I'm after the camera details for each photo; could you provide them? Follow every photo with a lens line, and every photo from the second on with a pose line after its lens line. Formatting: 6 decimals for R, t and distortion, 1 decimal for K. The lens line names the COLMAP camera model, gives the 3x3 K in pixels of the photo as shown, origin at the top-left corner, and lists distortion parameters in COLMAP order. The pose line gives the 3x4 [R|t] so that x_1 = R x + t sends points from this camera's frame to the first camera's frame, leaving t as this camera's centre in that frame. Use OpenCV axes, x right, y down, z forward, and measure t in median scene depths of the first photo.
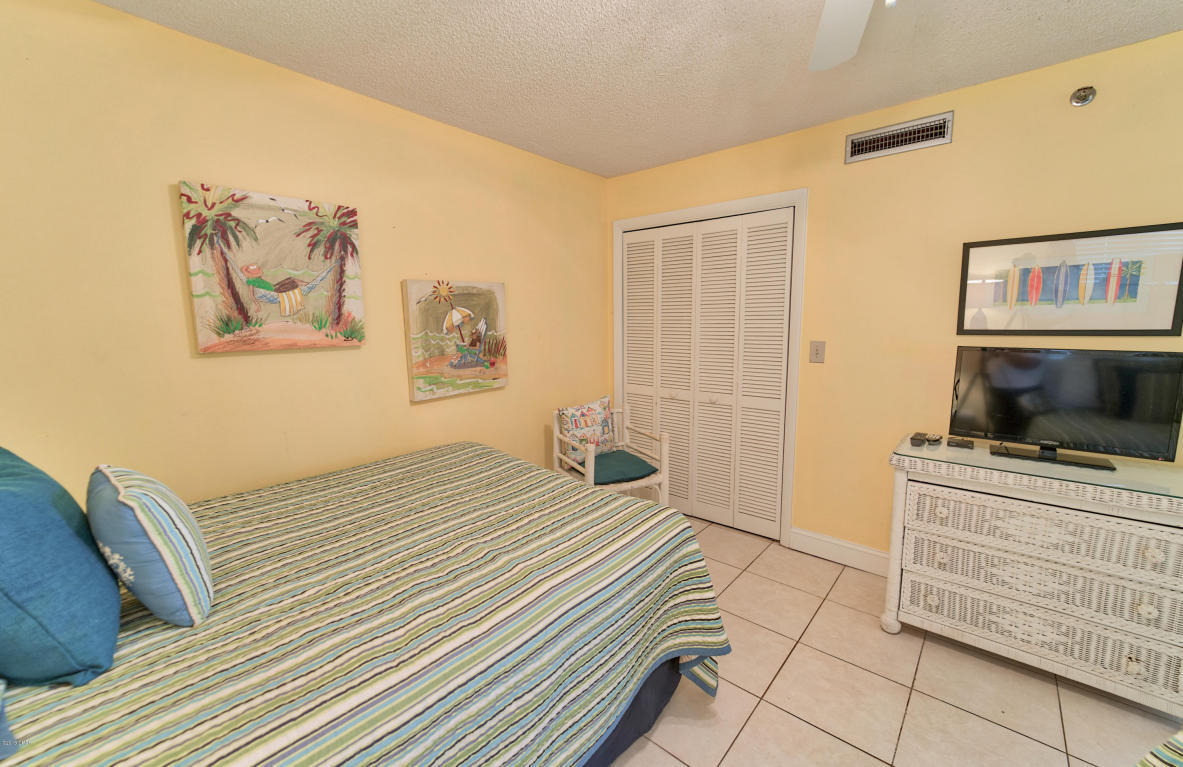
lens RADIAL K [[479.8, 0, 592.0], [0, 479.8, 381.4], [0, 0, 1]] dist [0.001436, 0.000074]
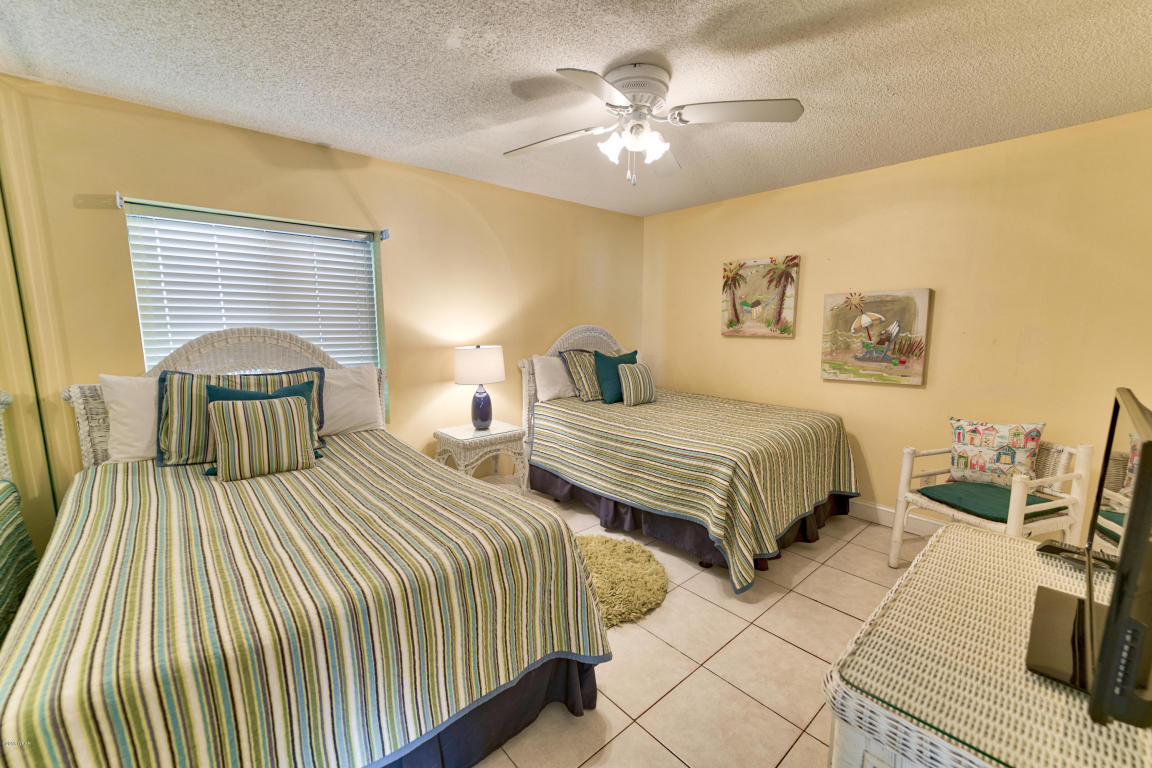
lens RADIAL K [[464.7, 0, 575.7], [0, 464.7, 392.9], [0, 0, 1]] dist [-0.002242, 0.000620]
pose [[-0.144504, 0.162206, -0.976119, 1.113618], [-0.126250, 0.975388, 0.180774, -0.075534], [0.981417, 0.149358, -0.120469, 0.445134]]
